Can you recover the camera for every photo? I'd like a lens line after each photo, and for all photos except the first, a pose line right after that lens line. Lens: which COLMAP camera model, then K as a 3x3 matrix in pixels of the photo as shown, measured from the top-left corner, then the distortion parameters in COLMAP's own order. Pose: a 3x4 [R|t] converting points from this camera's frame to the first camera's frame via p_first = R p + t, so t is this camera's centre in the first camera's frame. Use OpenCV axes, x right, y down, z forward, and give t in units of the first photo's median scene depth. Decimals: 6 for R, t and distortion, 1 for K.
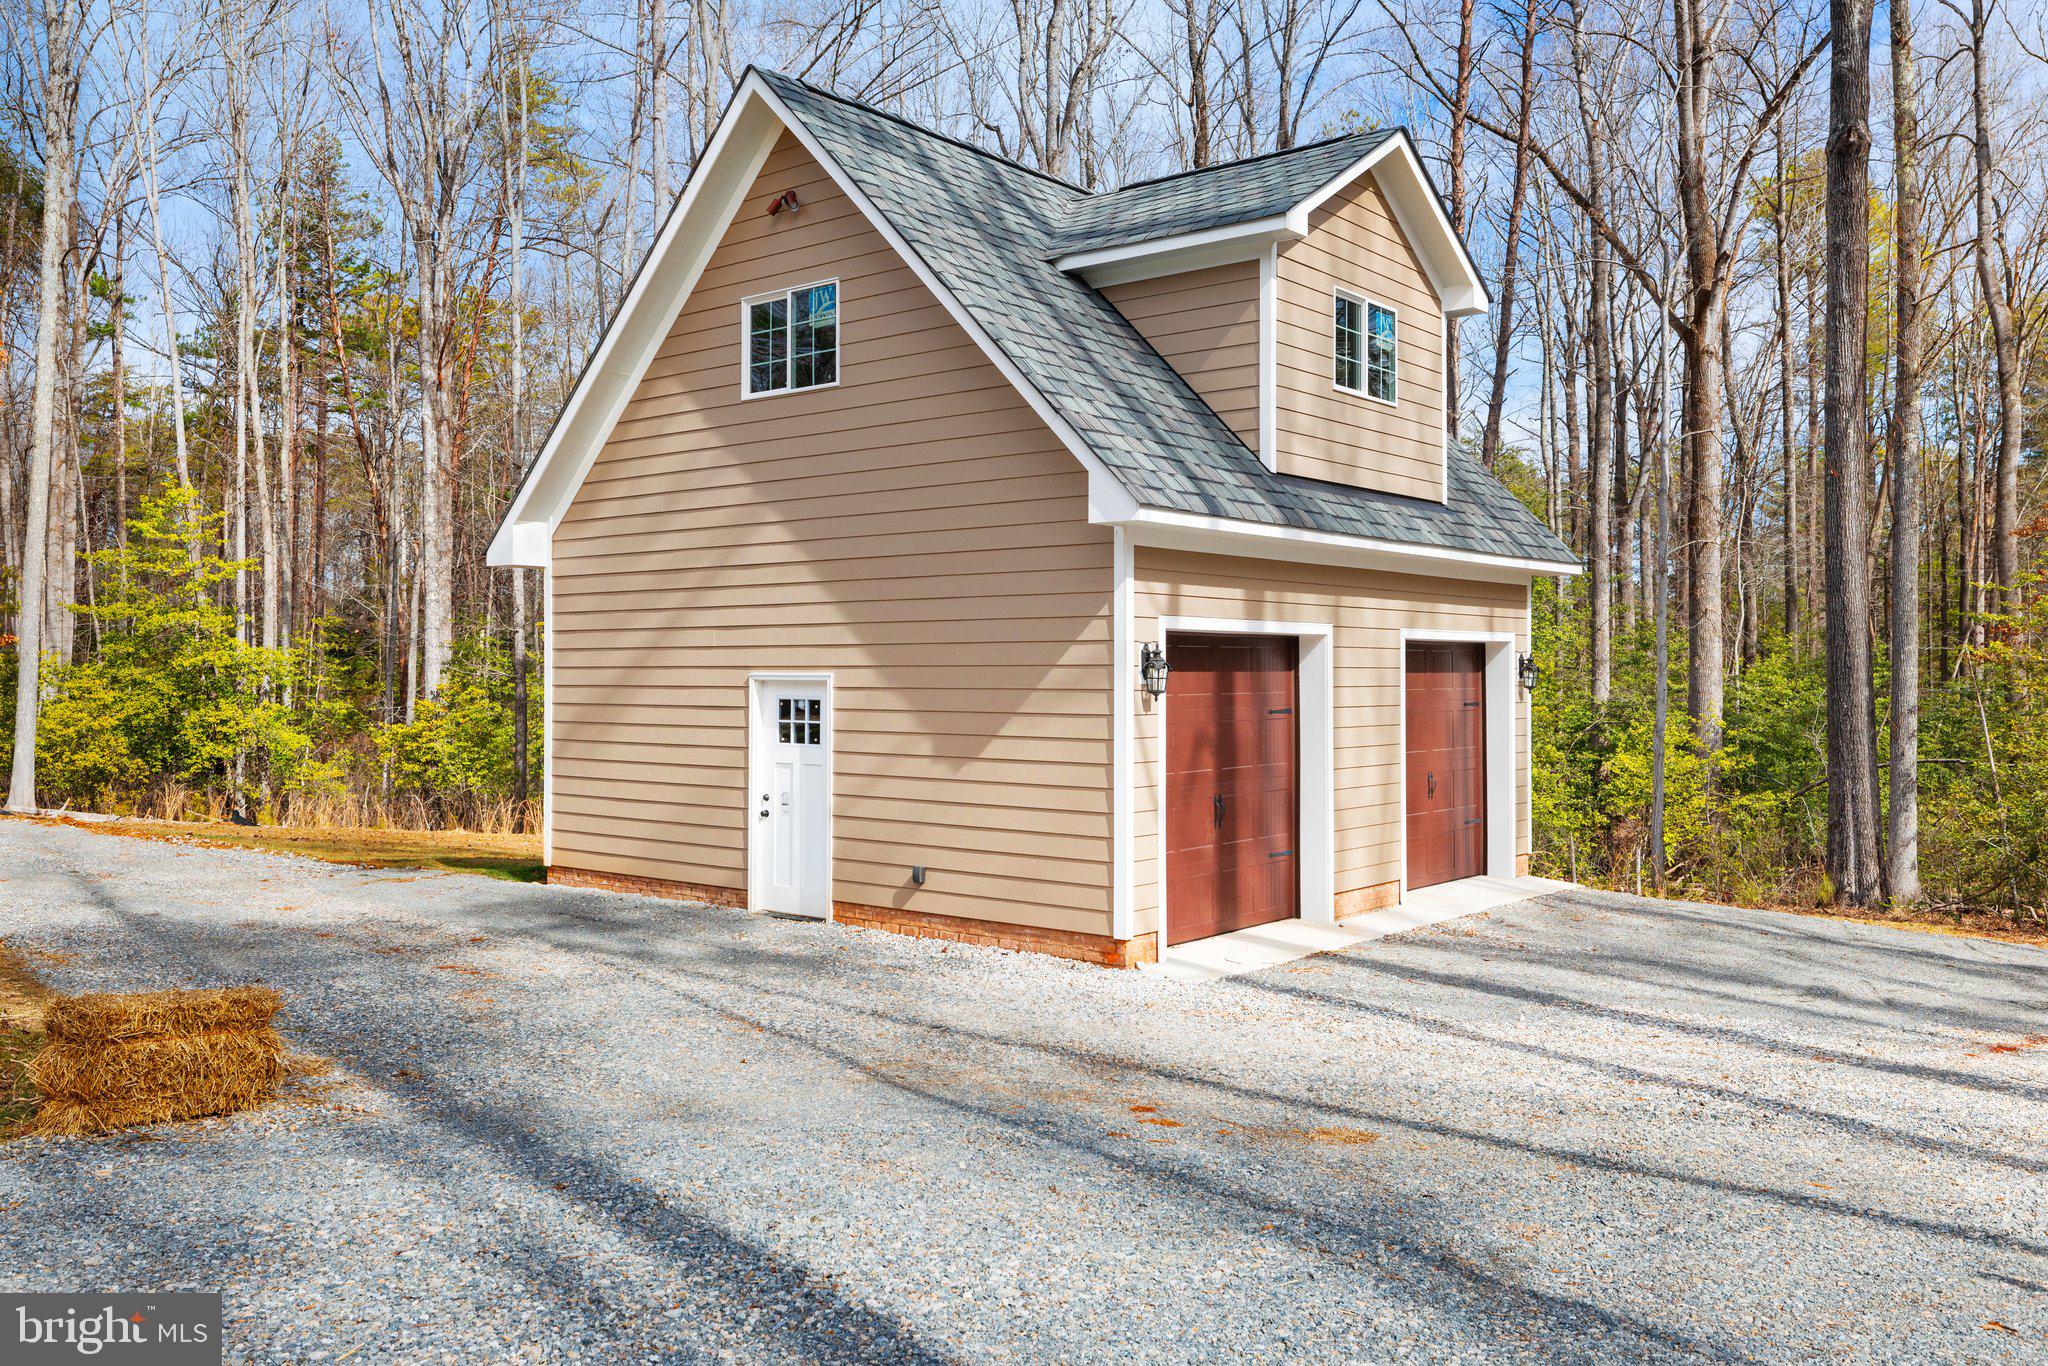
lens RADIAL K [[1620.0, 0, 1023.3], [0, 1620.0, 678.4], [0, 0, 1]] dist [-0.000242, -0.000057]
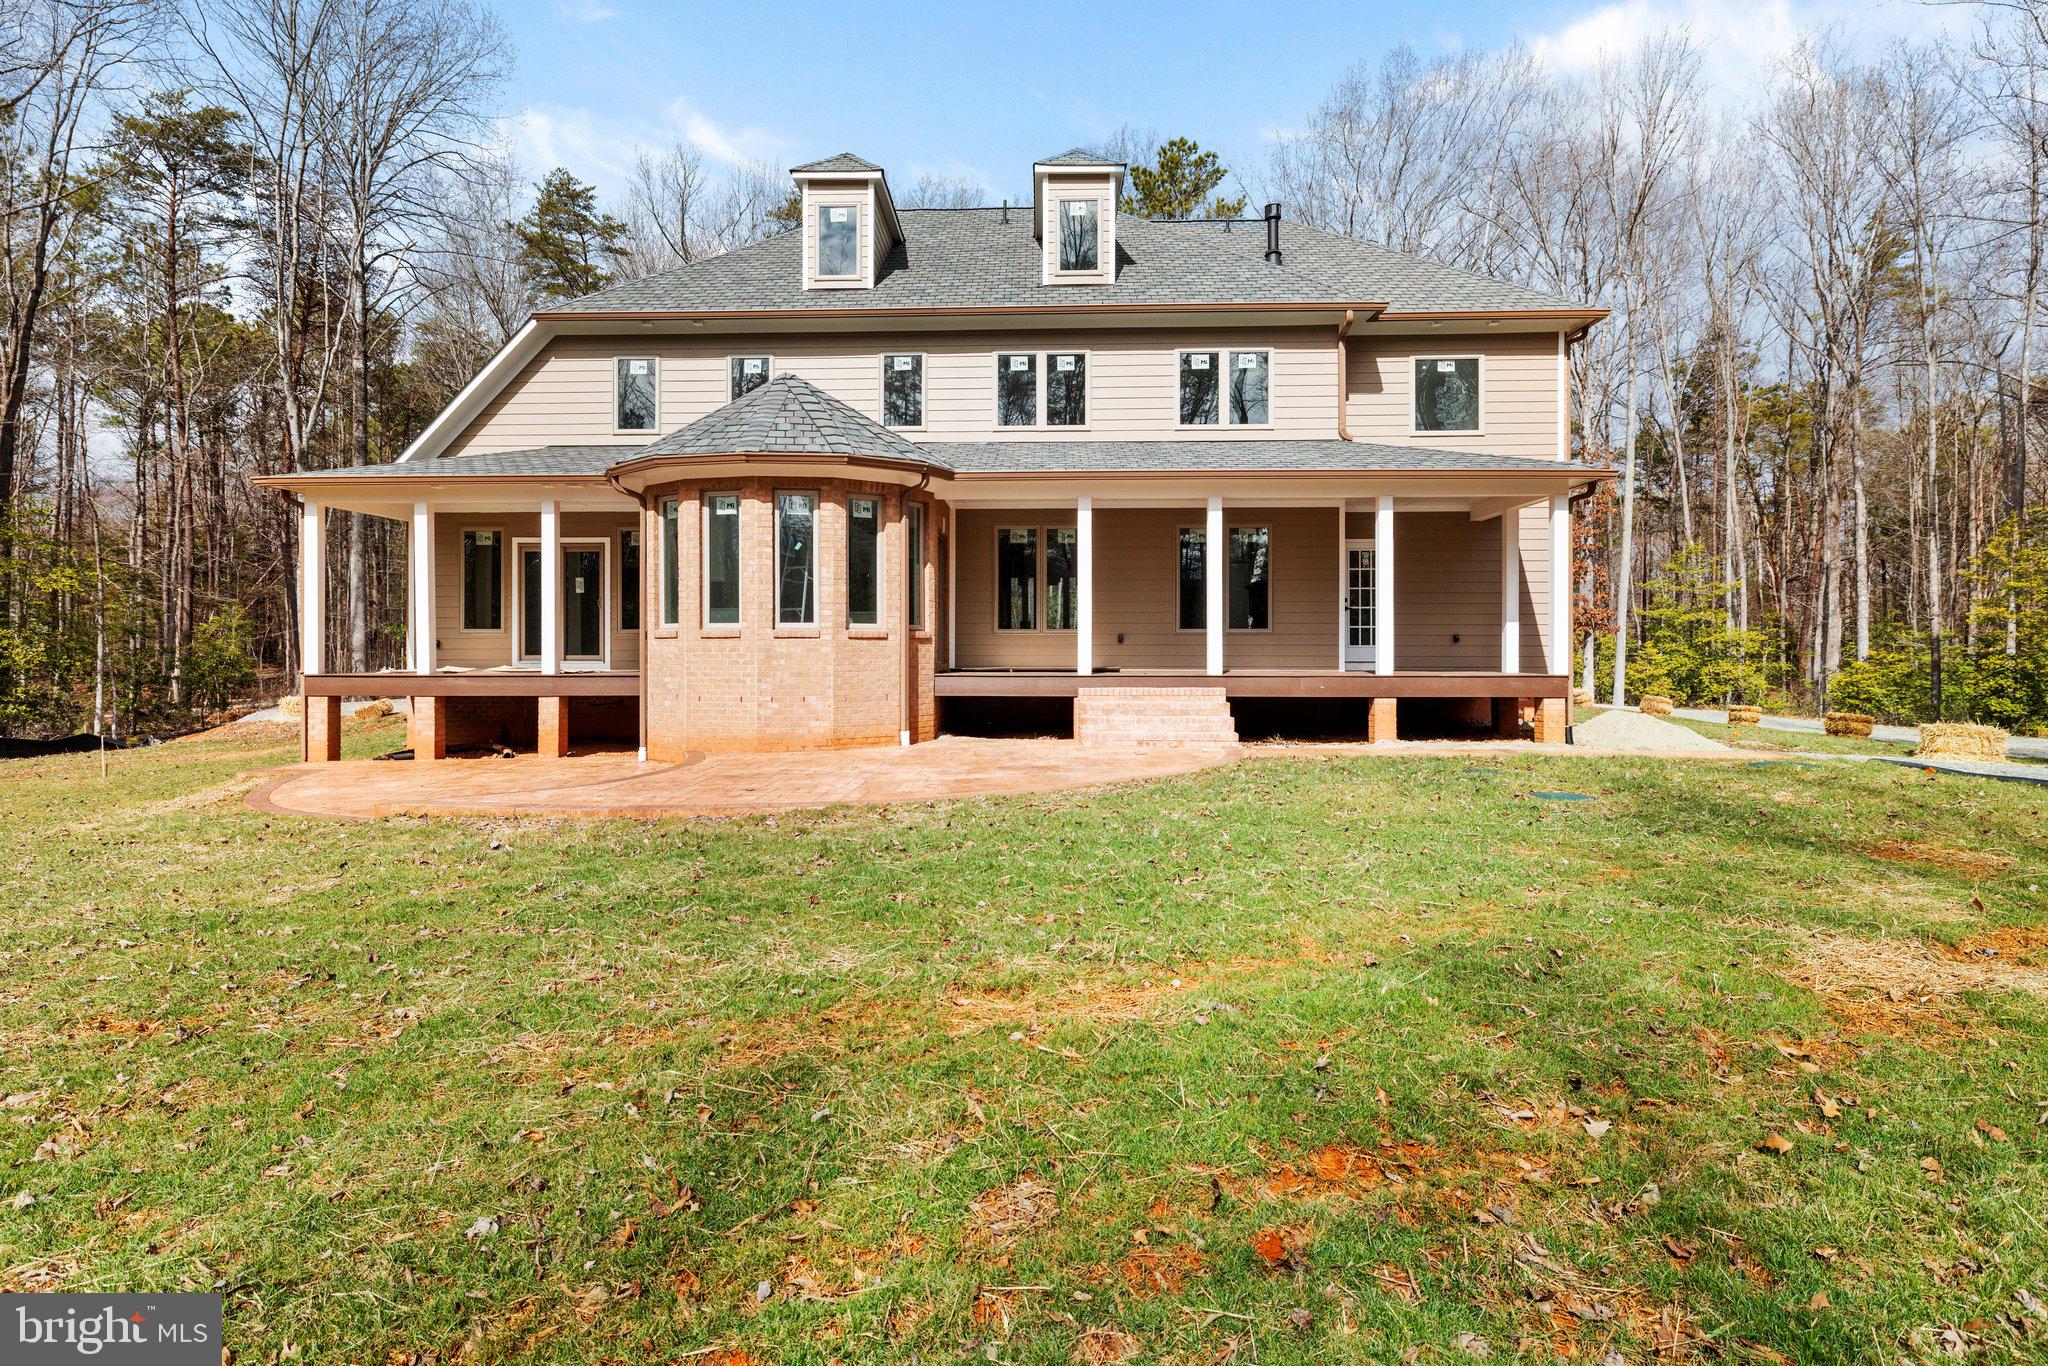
lens RADIAL K [[1082.0, 0, 1025.8], [0, 1082.0, 666.5], [0, 0, 1]] dist [0.000558, -0.000570]
pose [[0.577001, 0.016240, -0.816582, 0.045661], [-0.002240, 0.999830, 0.018302, -0.000541], [0.816740, -0.008731, 0.576939, -0.337381]]
